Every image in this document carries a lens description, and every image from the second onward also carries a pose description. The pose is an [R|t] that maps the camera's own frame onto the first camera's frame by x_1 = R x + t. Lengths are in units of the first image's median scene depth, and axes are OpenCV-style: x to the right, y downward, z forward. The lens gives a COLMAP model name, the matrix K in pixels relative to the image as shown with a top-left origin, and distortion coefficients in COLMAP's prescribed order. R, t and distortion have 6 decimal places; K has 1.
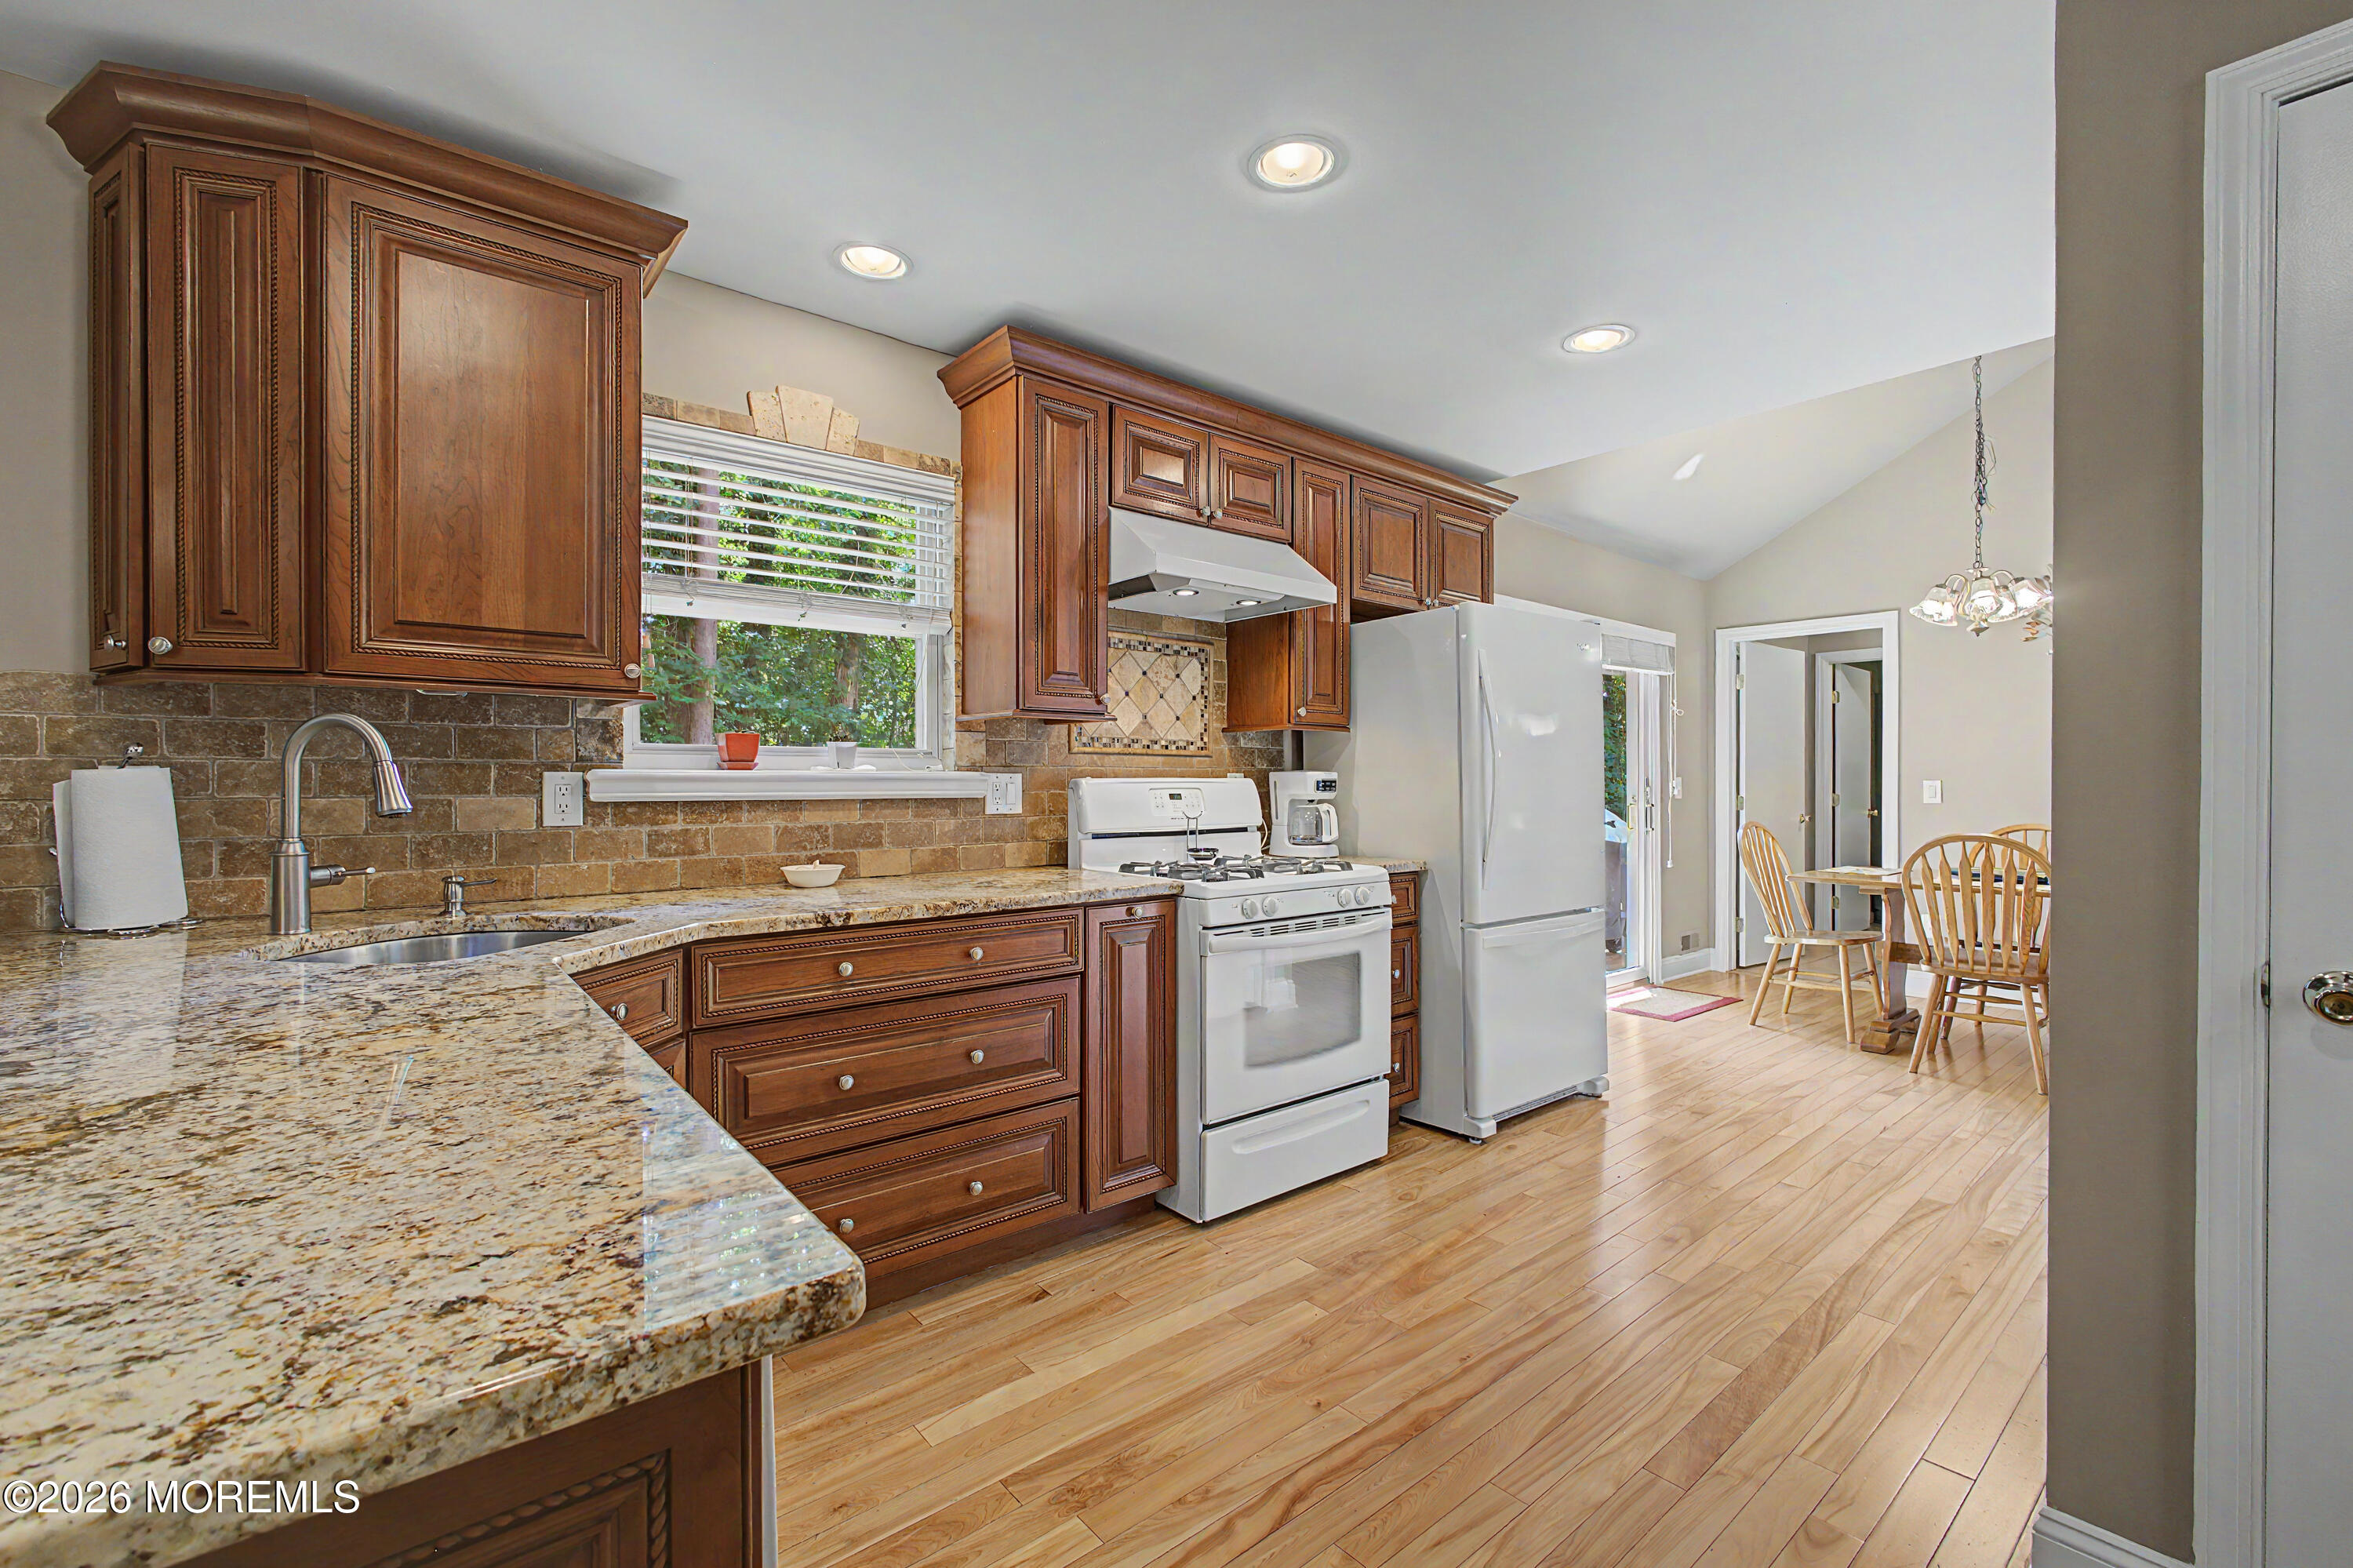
lens RADIAL K [[1024.8, 0, 1171.3], [0, 1024.8, 788.7], [0, 0, 1]] dist [-0.001402, -0.000244]
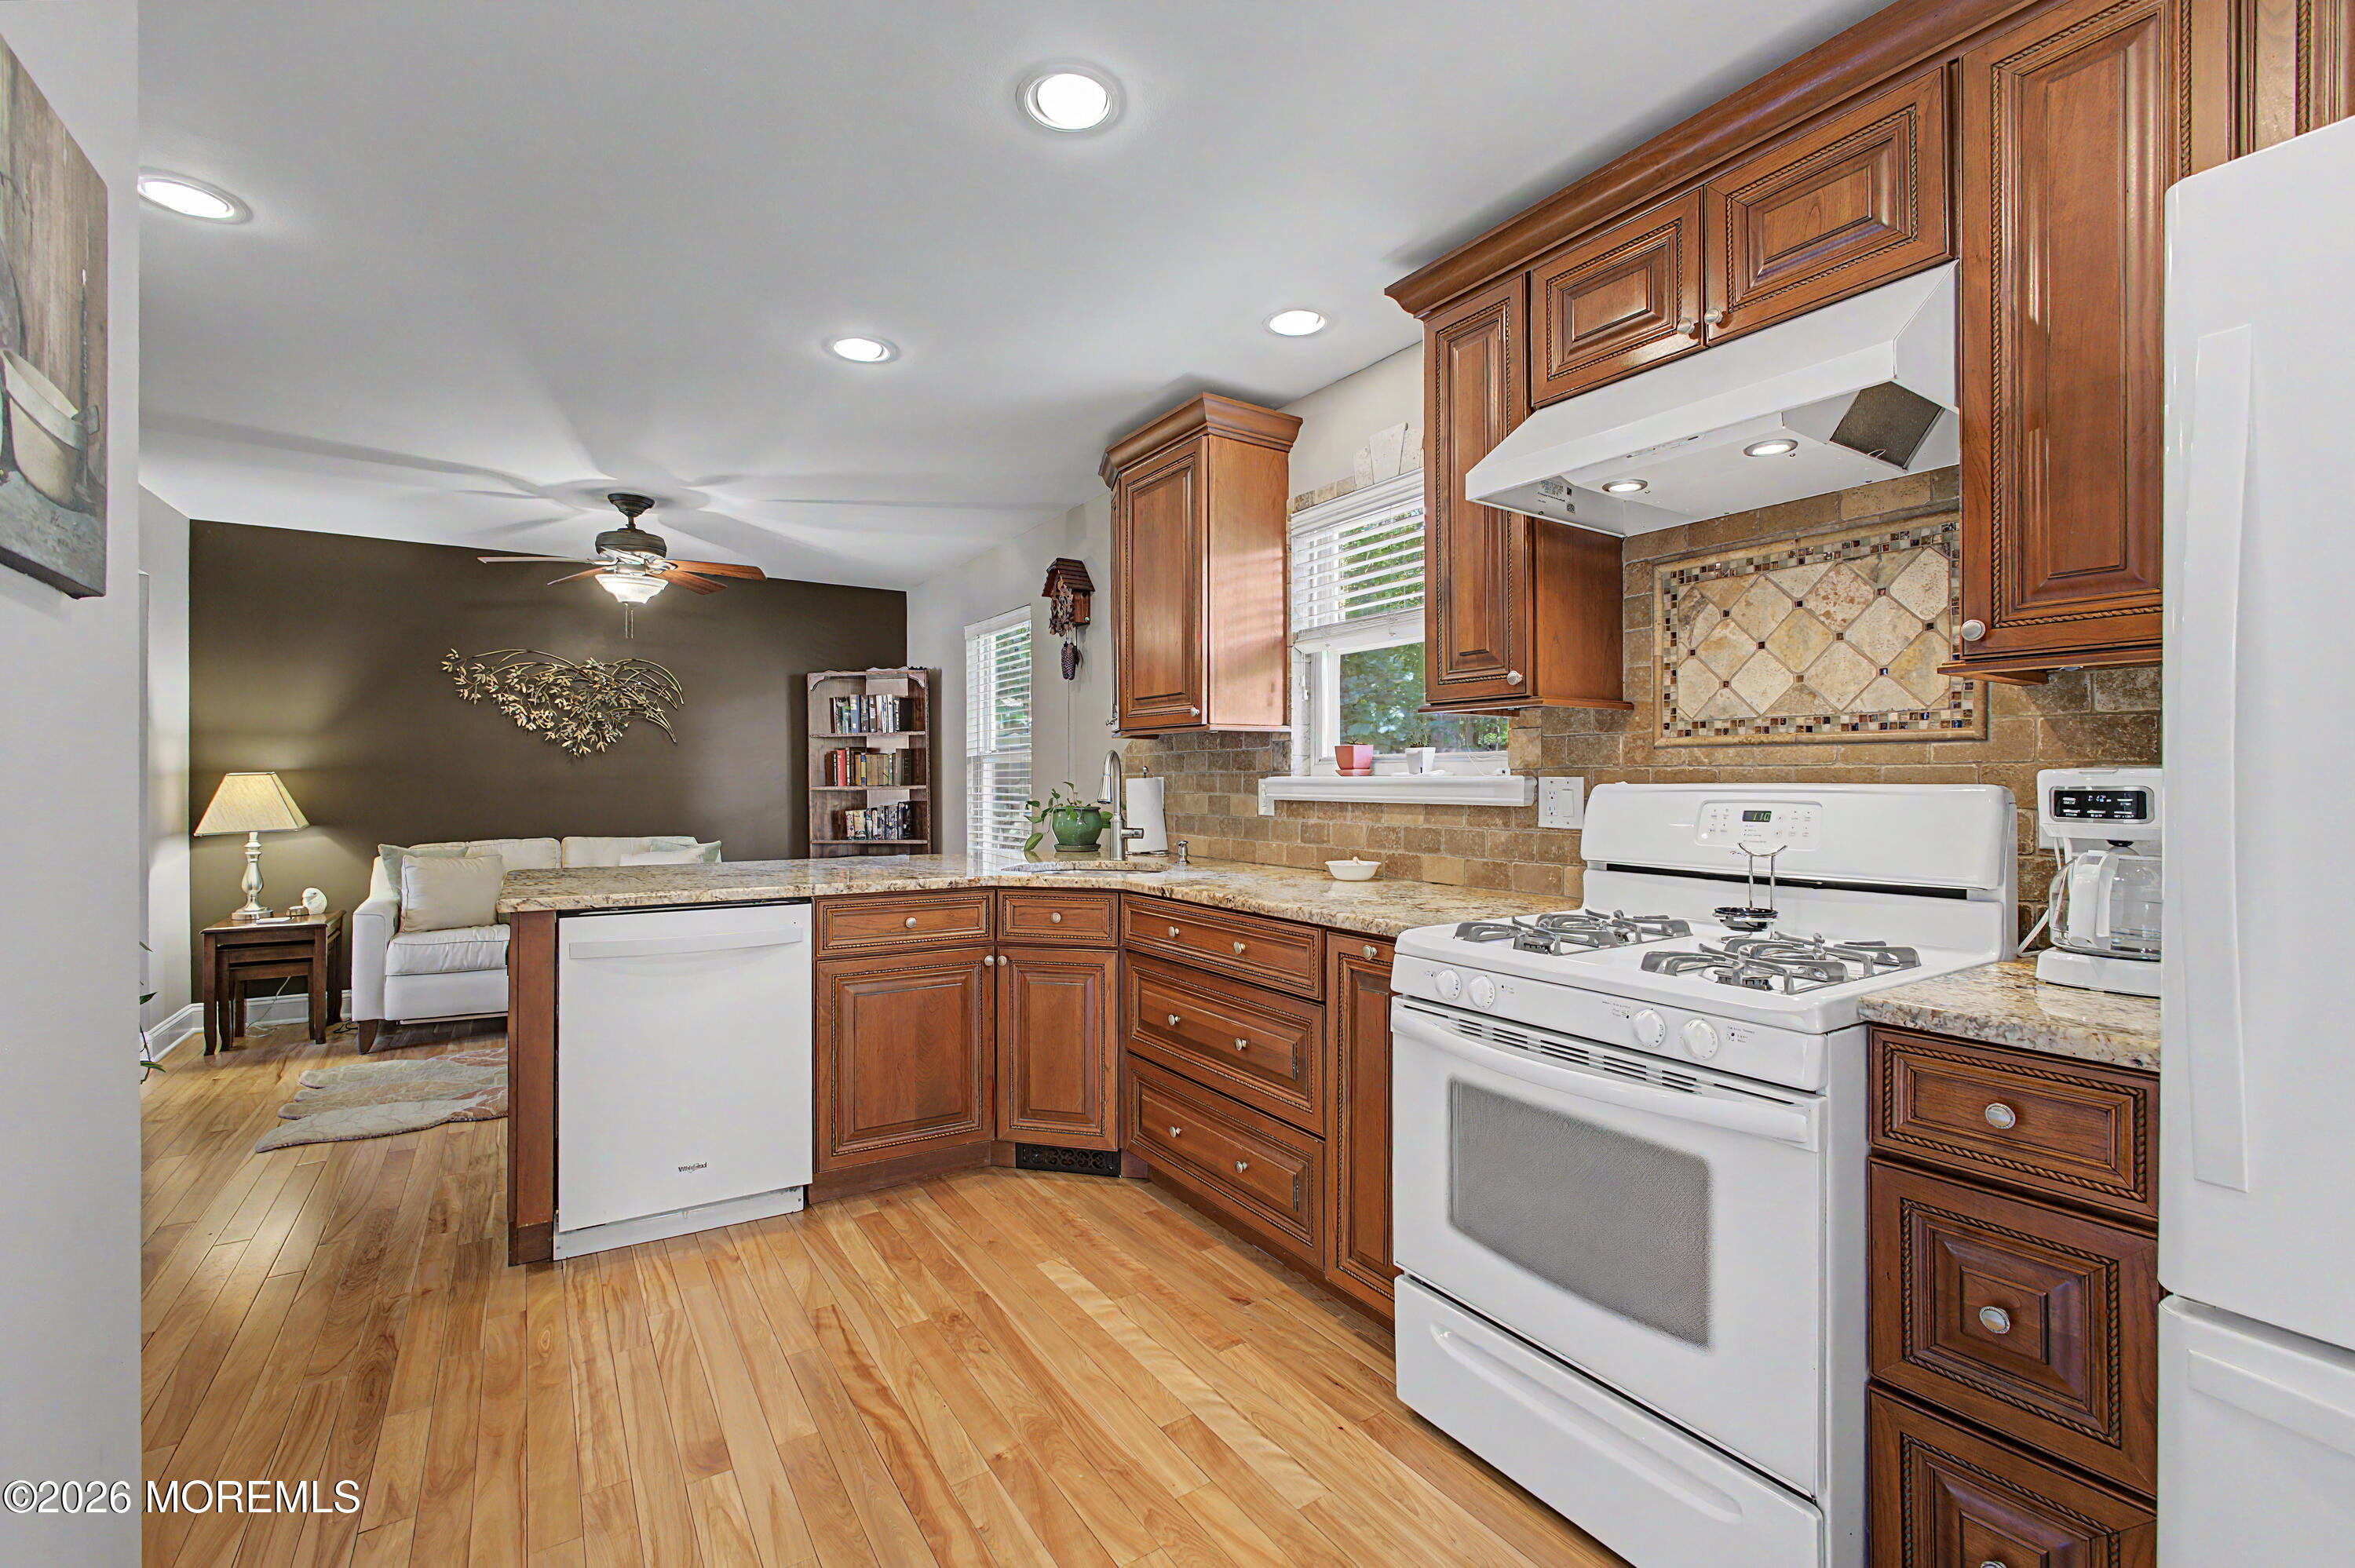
lens RADIAL K [[1025.5, 0, 1173.7], [0, 1025.5, 775.3], [0, 0, 1]] dist [-0.001402, -0.000244]
pose [[-0.126971, -0.002394, -0.991904, 0.714791], [-0.004857, 0.999987, -0.001791, -0.014490], [0.991895, 0.004590, -0.126981, 0.861531]]
